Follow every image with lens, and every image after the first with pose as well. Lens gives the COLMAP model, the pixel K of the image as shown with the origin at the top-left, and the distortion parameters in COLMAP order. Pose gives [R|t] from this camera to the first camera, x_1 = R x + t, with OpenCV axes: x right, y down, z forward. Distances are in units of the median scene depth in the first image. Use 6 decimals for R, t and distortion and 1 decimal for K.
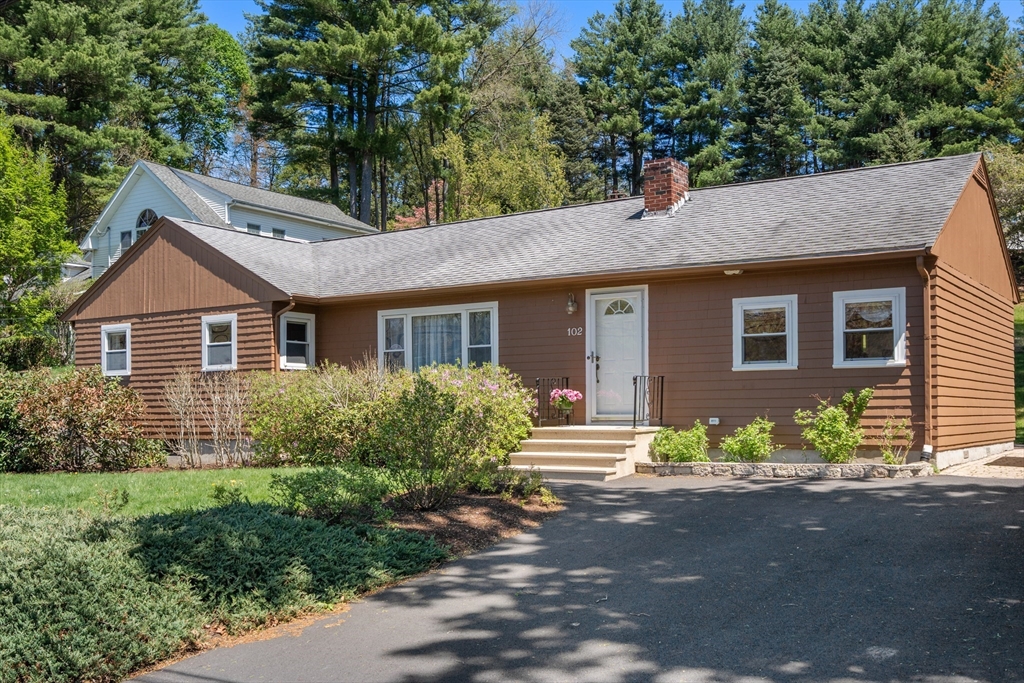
lens RADIAL K [[1023.8, 0, 512.0], [0, 1023.8, 341.5], [0, 0, 1]] dist [0.003131, 0.005334]
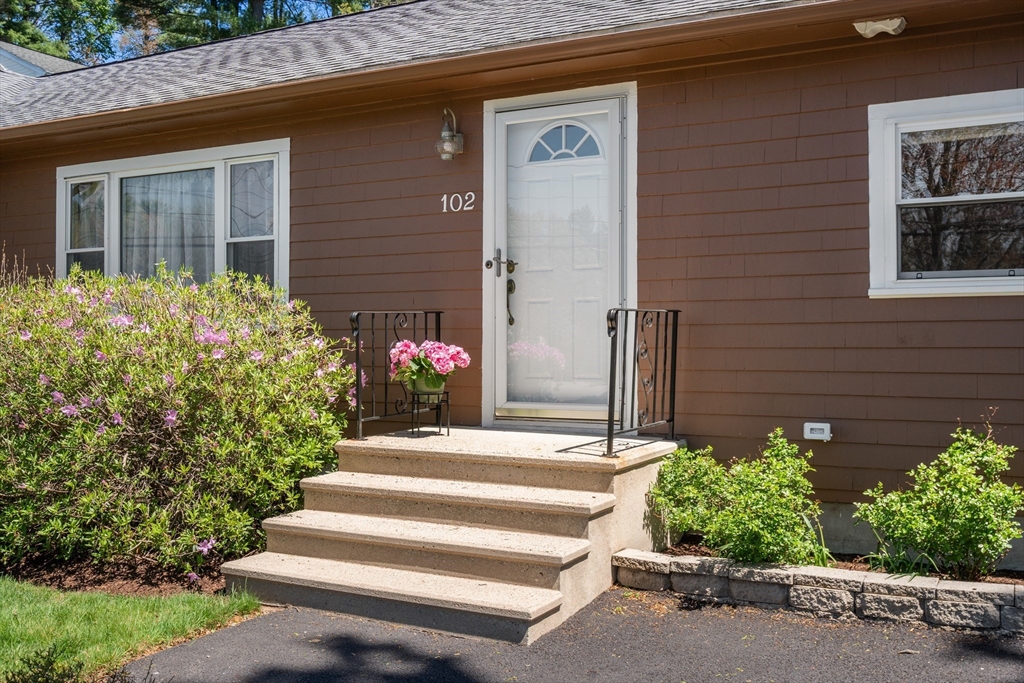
lens RADIAL K [[1023.8, 0, 512.0], [0, 1023.8, 341.5], [0, 0, 1]] dist [0.003131, 0.005334]
pose [[0.996873, 0.004730, 0.078880, 0.053272], [-0.010201, 0.997558, 0.069094, 0.019225], [-0.078361, -0.069682, 0.994487, 0.604306]]
